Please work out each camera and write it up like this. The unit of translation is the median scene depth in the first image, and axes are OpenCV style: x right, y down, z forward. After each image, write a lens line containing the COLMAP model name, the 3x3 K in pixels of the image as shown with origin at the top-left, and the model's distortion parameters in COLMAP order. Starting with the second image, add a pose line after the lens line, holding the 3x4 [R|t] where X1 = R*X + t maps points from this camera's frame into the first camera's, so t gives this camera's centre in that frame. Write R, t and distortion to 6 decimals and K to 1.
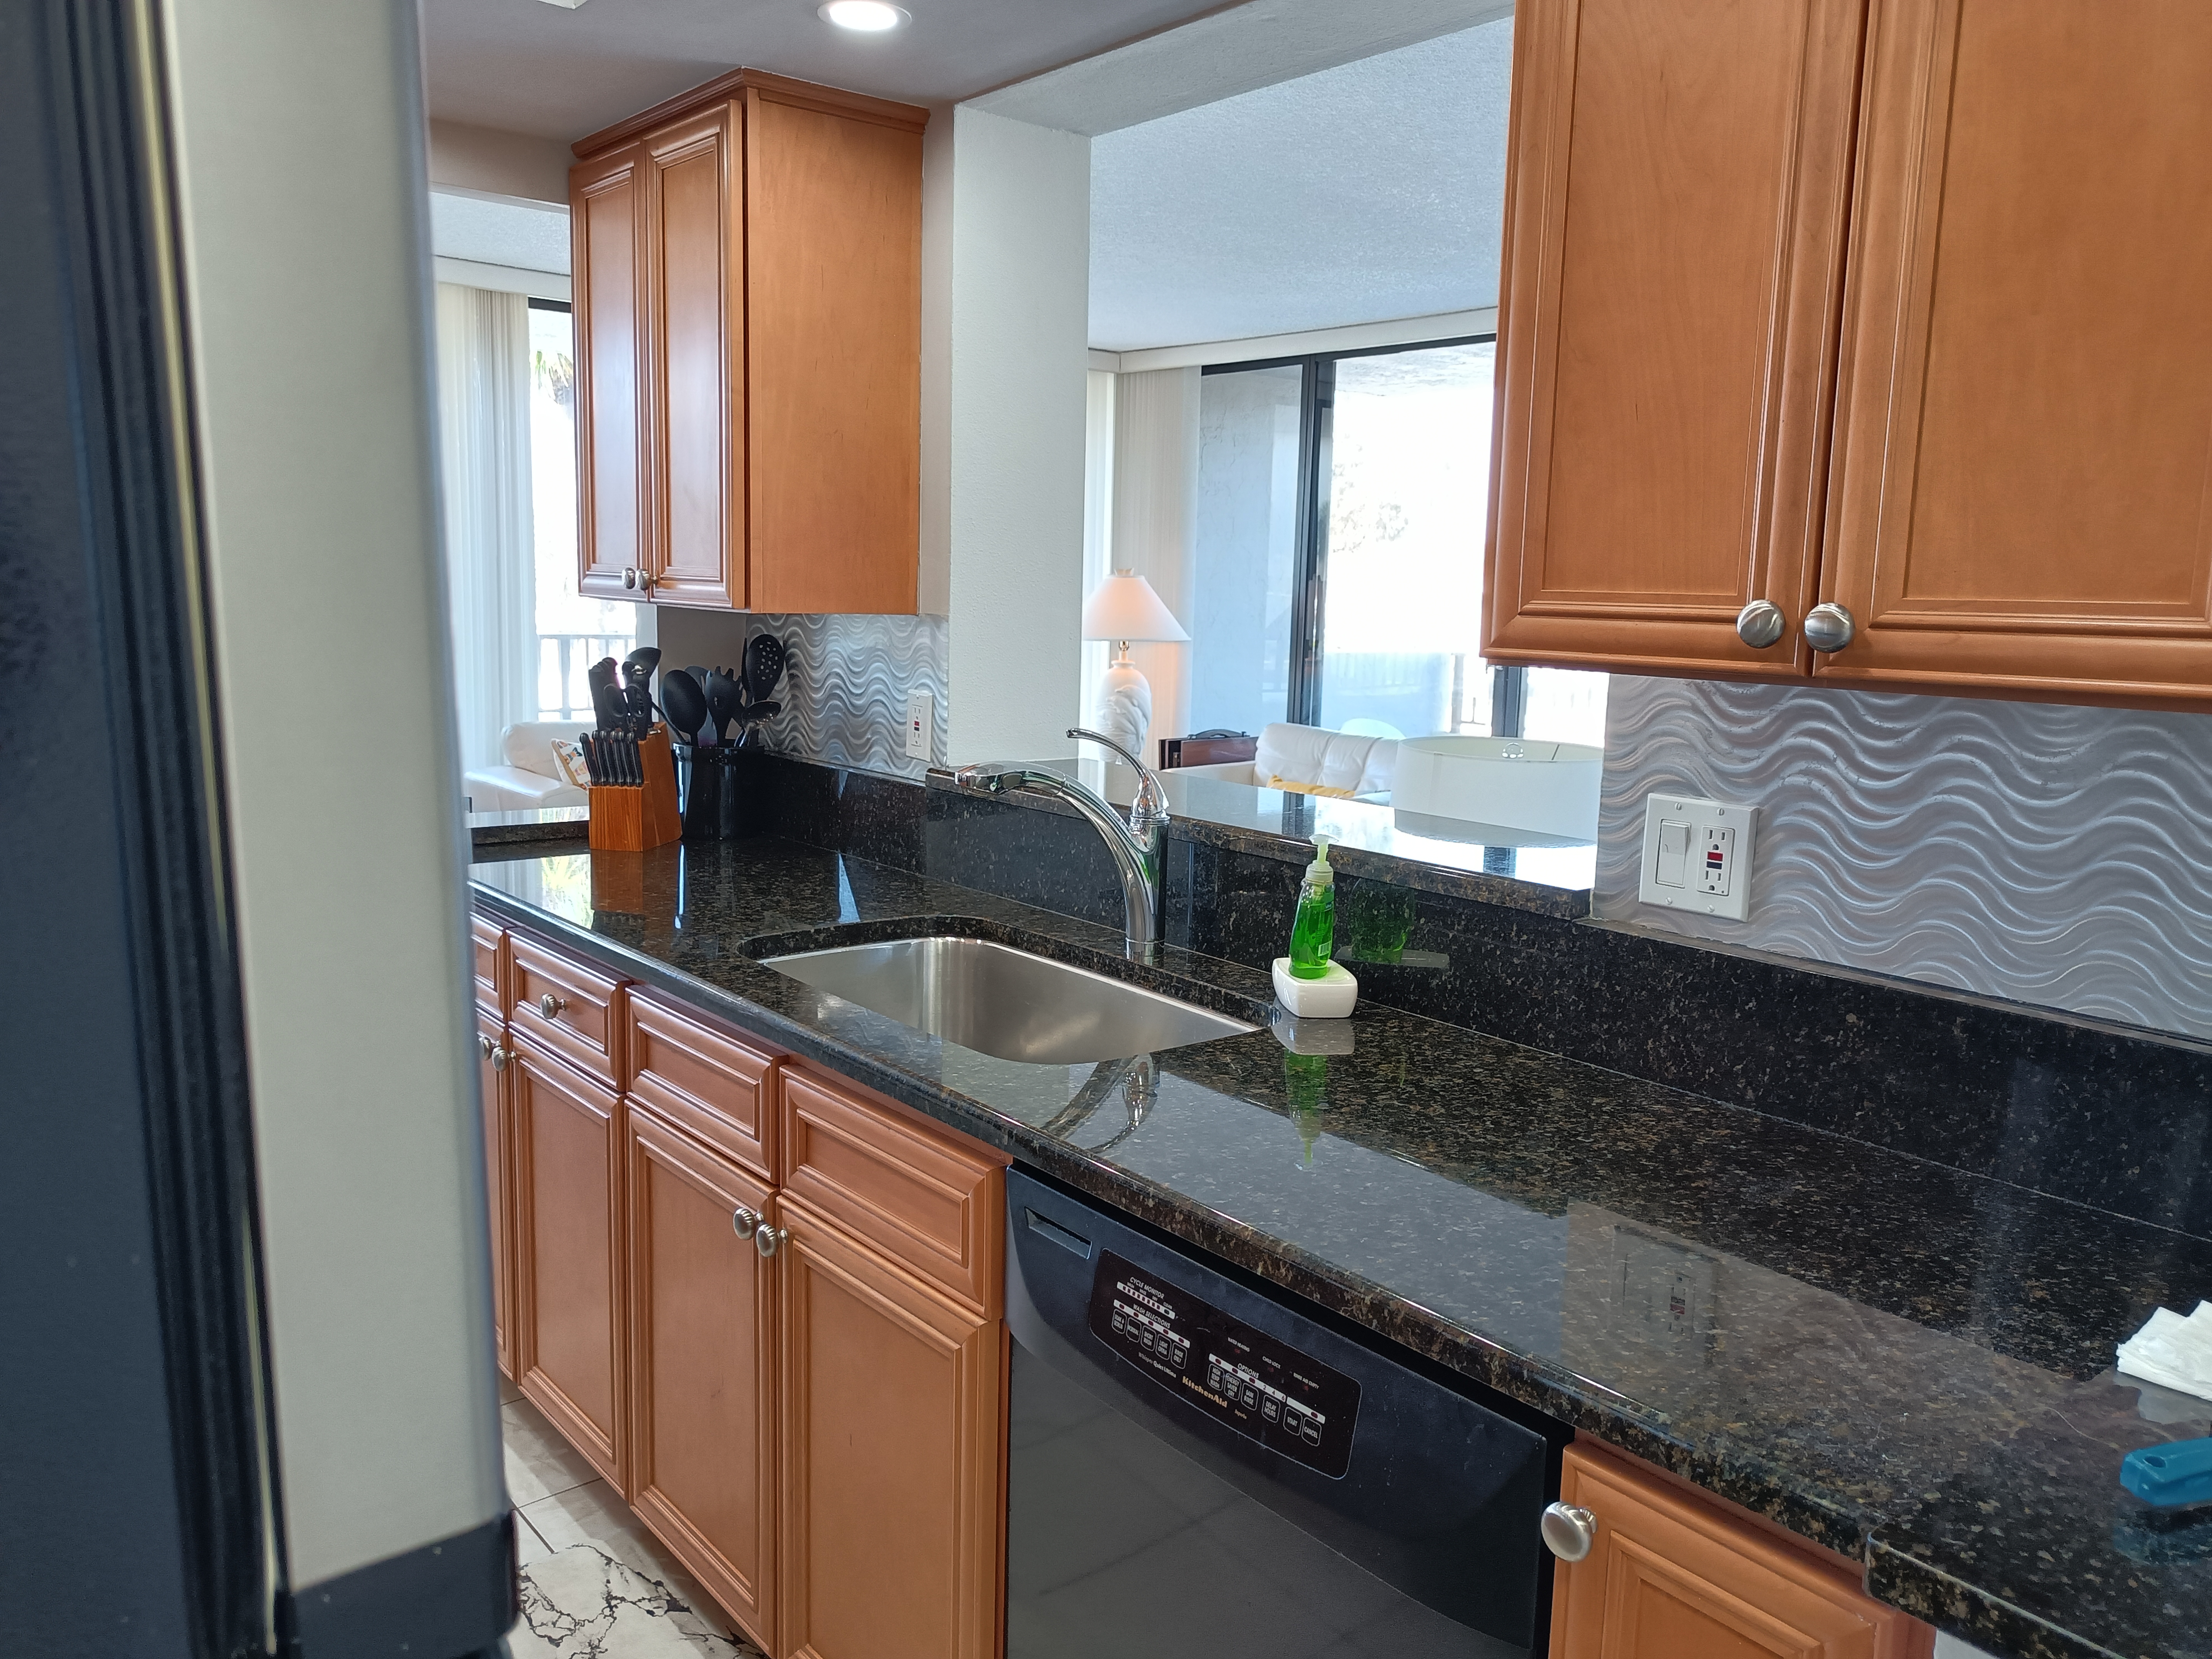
lens RADIAL K [[1647.9, 0, 1106.0], [0, 1647.9, 829.5], [0, 0, 1]] dist [0.004738, 0.001503]
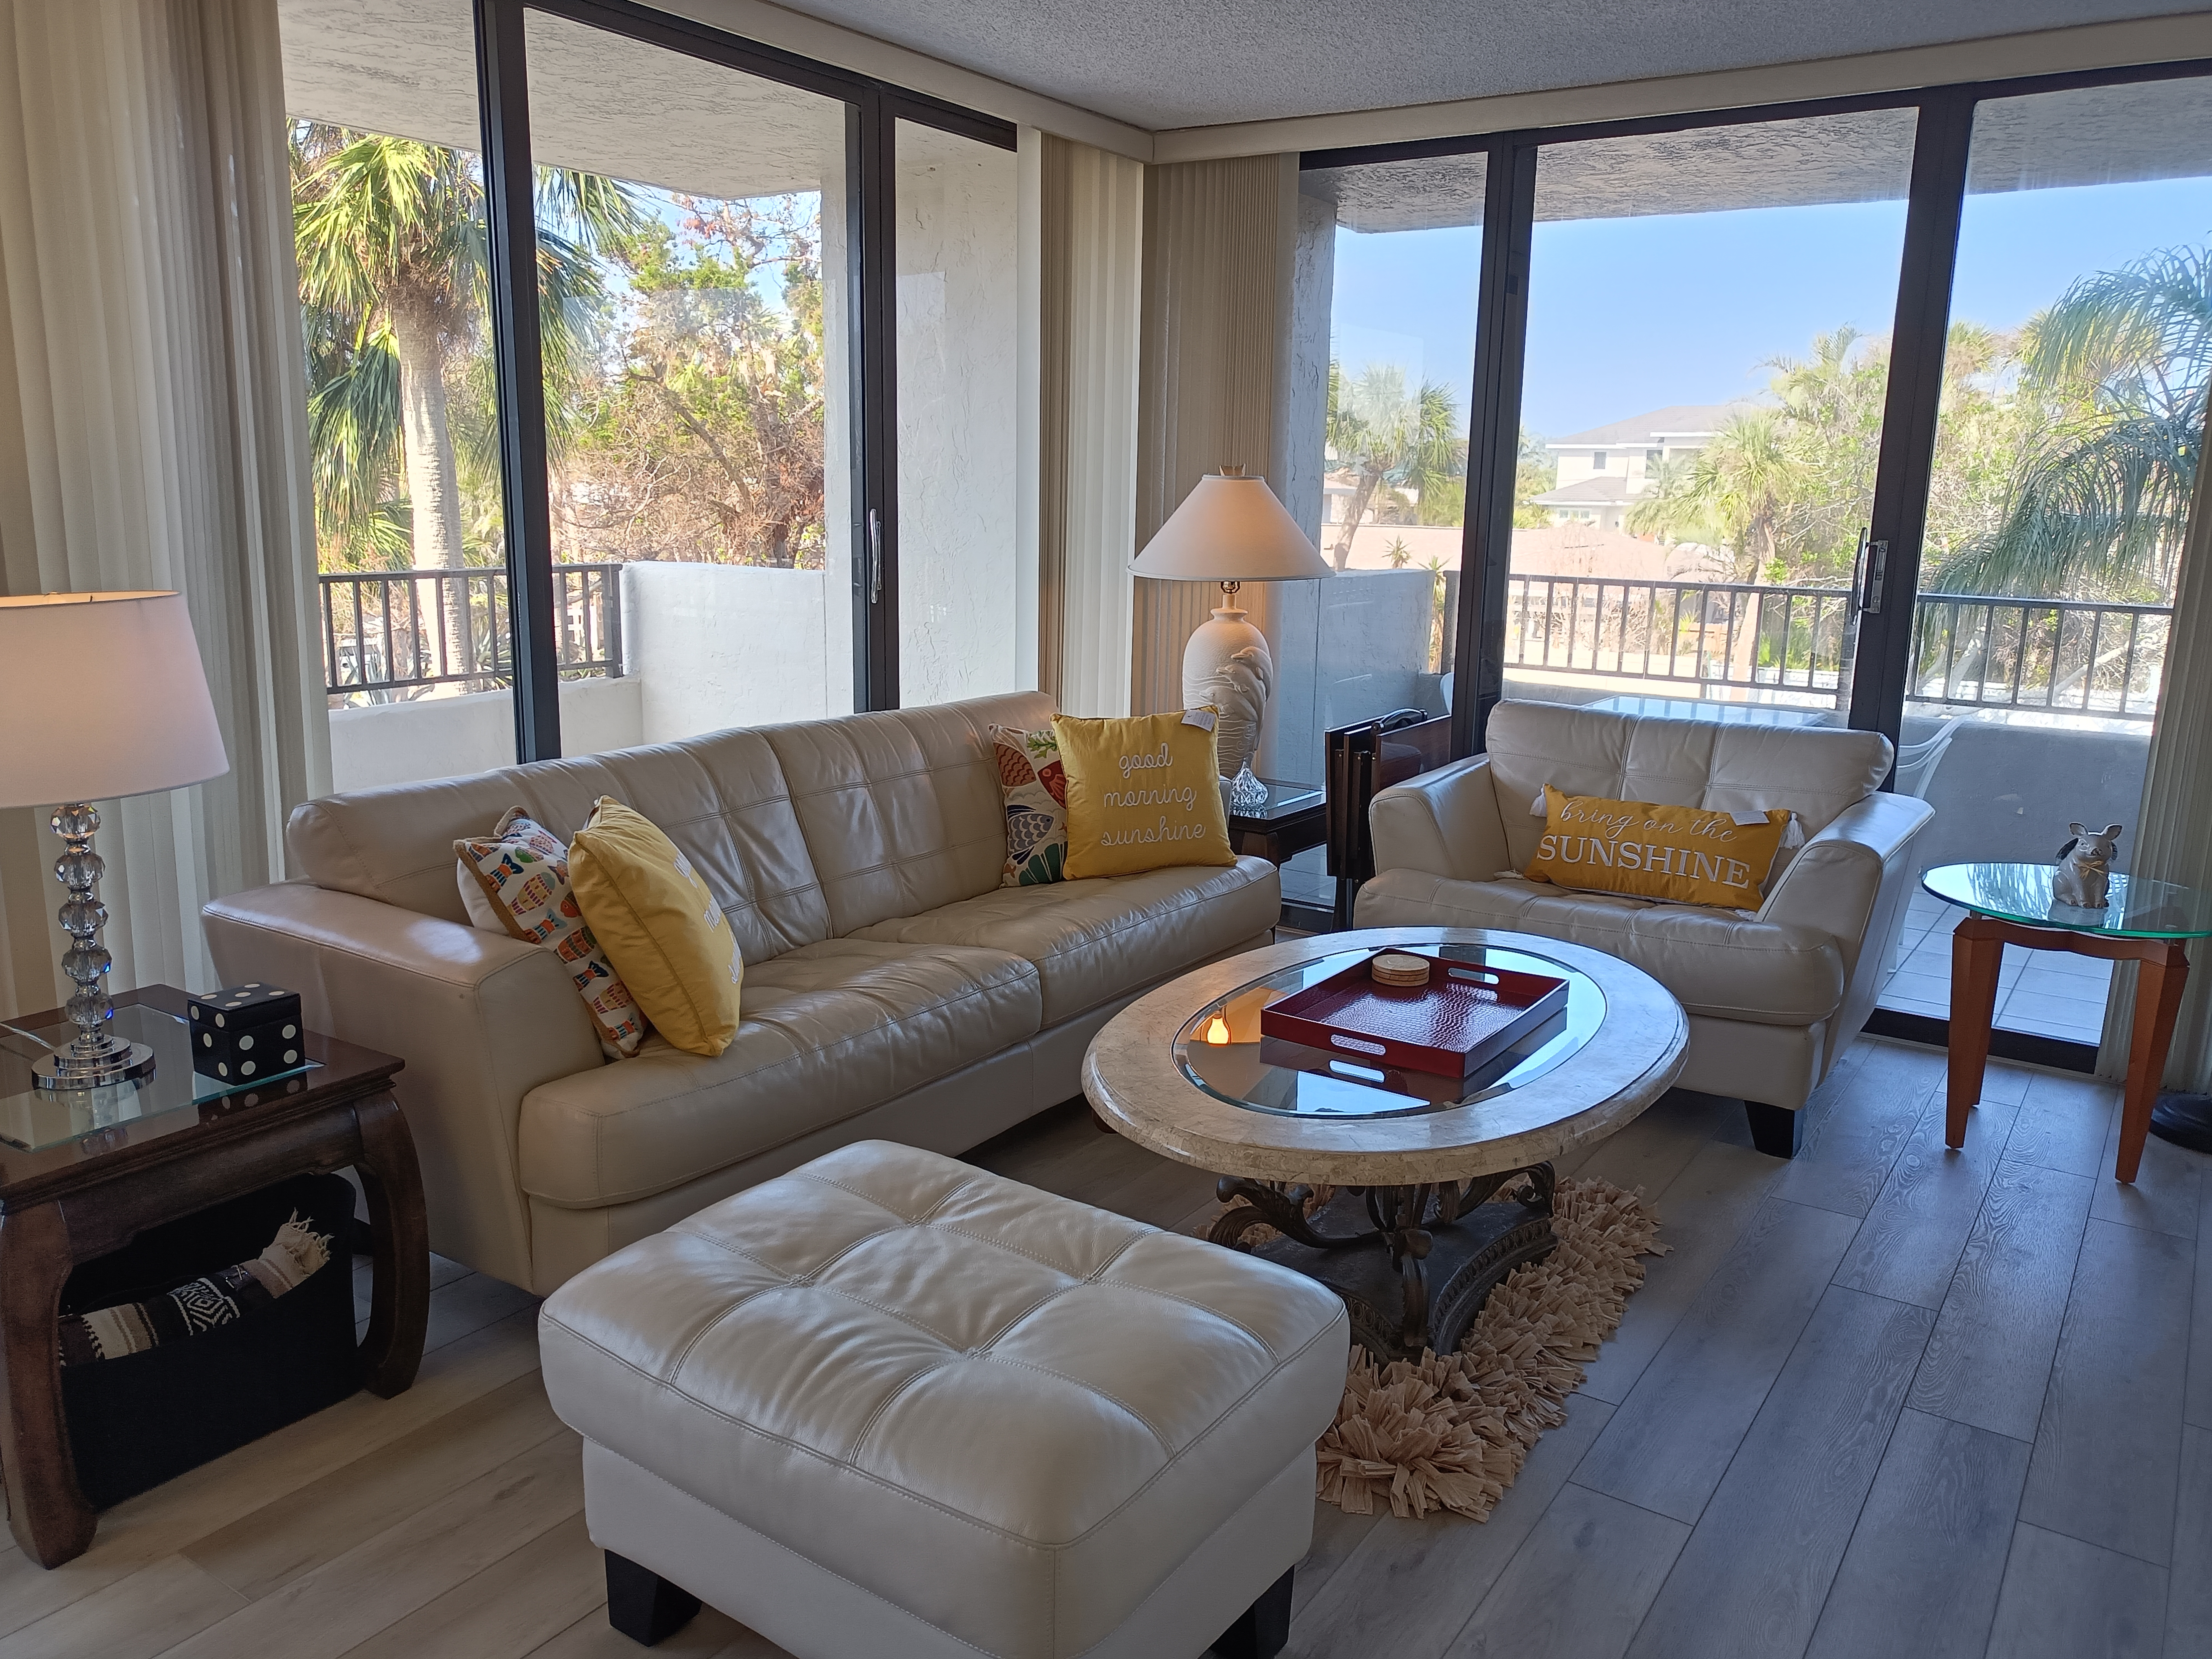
lens RADIAL K [[1647.9, 0, 1106.0], [0, 1647.9, 829.5], [0, 0, 1]] dist [0.004738, 0.001503]
pose [[0.962890, -0.063640, 0.262285, -0.214483], [0.049507, 0.996961, 0.060152, -0.058200], [-0.265316, -0.044935, 0.963114, 0.390282]]
